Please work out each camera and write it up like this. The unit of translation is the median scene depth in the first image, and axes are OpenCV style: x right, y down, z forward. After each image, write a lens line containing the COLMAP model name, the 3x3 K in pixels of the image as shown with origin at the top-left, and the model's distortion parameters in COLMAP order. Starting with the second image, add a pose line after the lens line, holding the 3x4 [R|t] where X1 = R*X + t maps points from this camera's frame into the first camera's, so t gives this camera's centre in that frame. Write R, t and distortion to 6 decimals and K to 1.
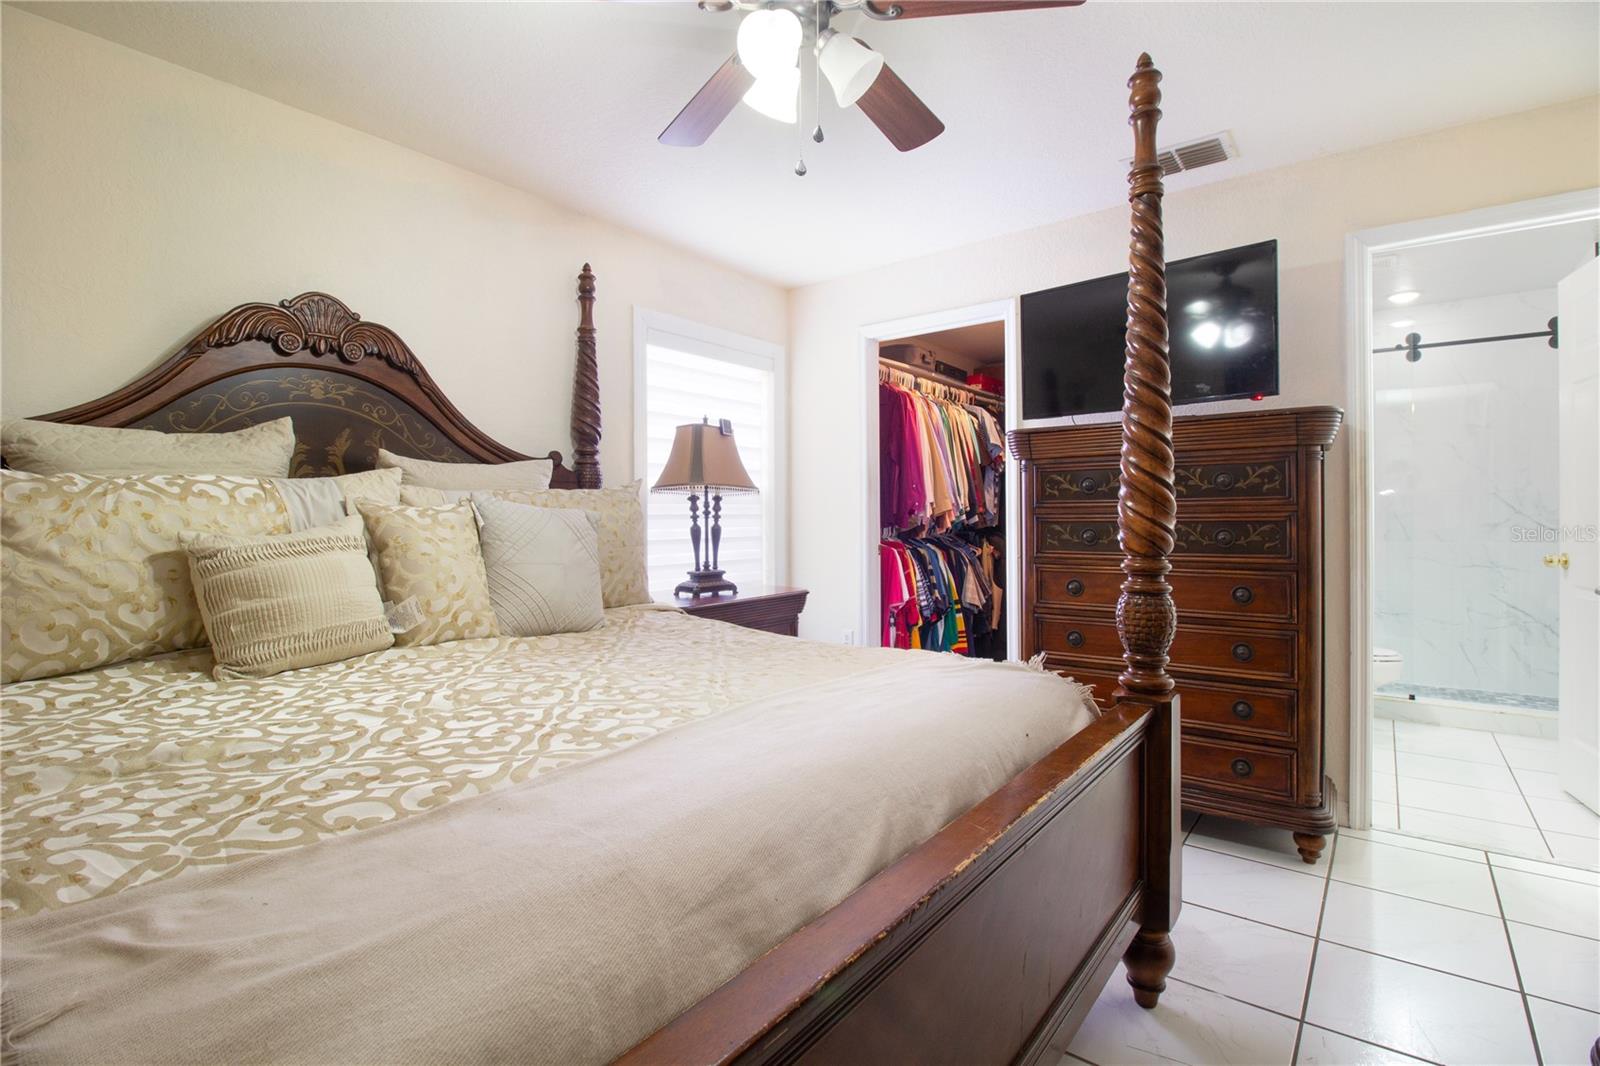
lens RADIAL K [[734.5, 0, 793.3], [0, 734.5, 518.0], [0, 0, 1]] dist [0.000597, -0.015068]
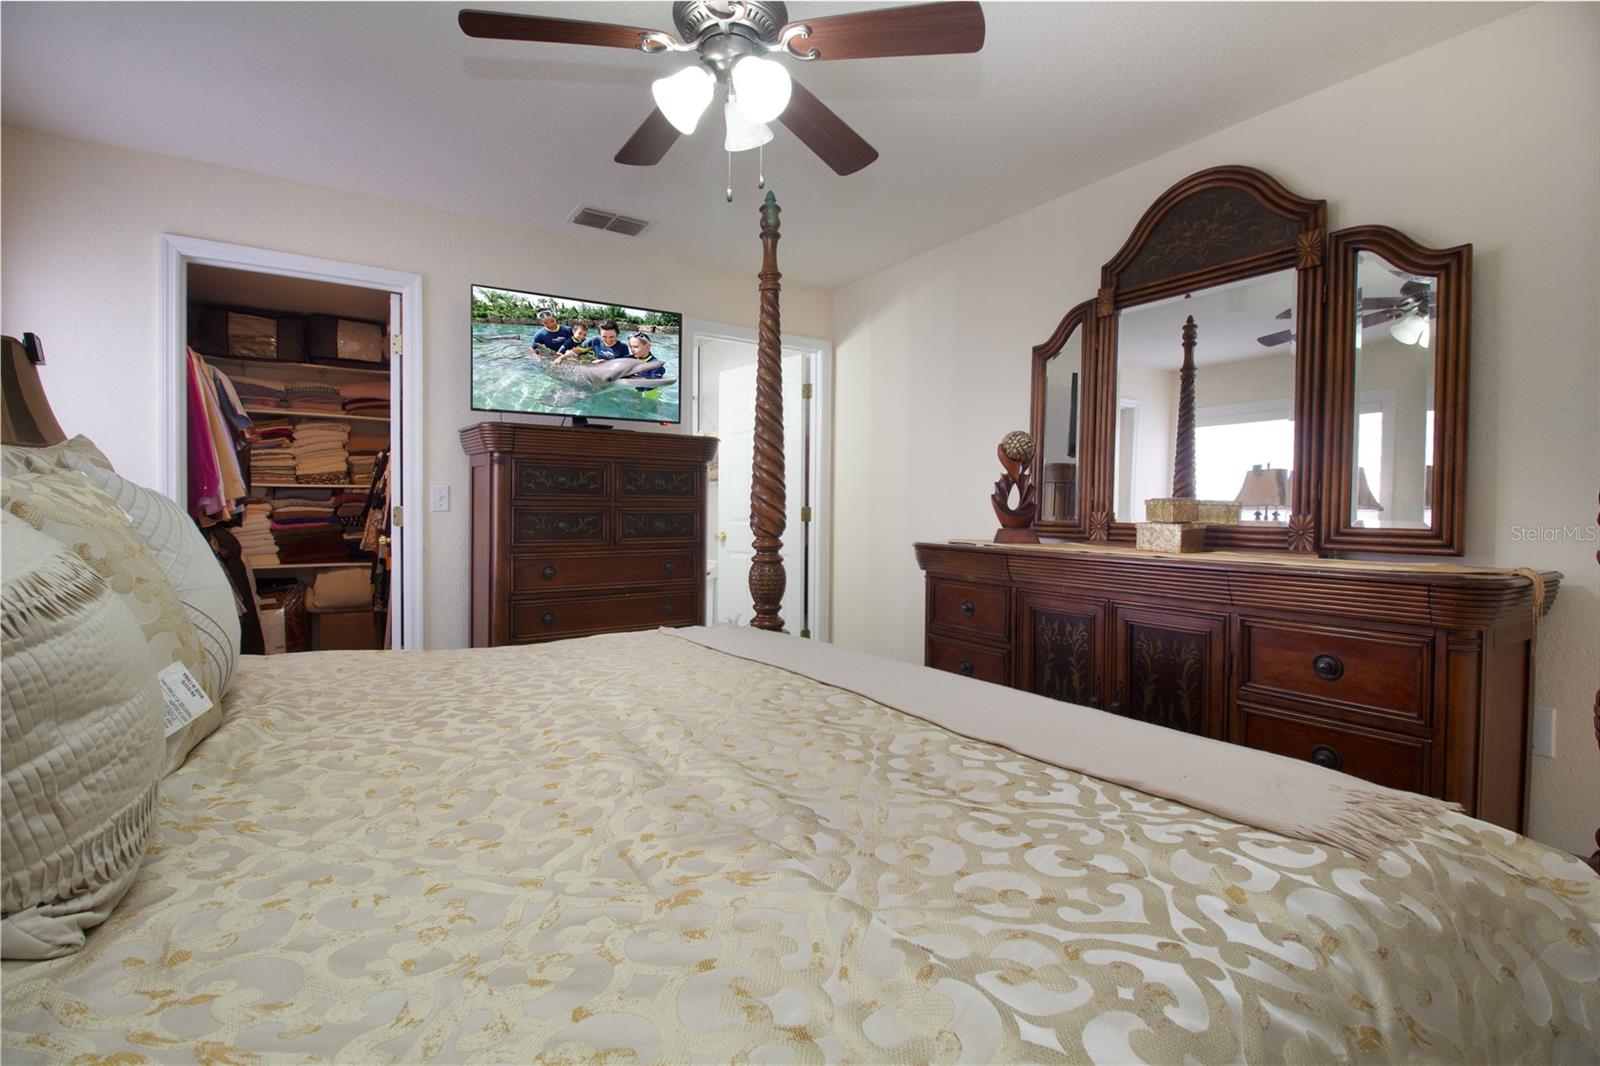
lens RADIAL K [[734.5, 0, 793.3], [0, 734.5, 518.0], [0, 0, 1]] dist [0.000597, -0.015068]
pose [[0.322825, 0.004279, 0.946449, -0.569674], [-0.009972, 0.999950, -0.001119, 0.010990], [-0.946406, -0.009076, 0.322851, 0.312900]]
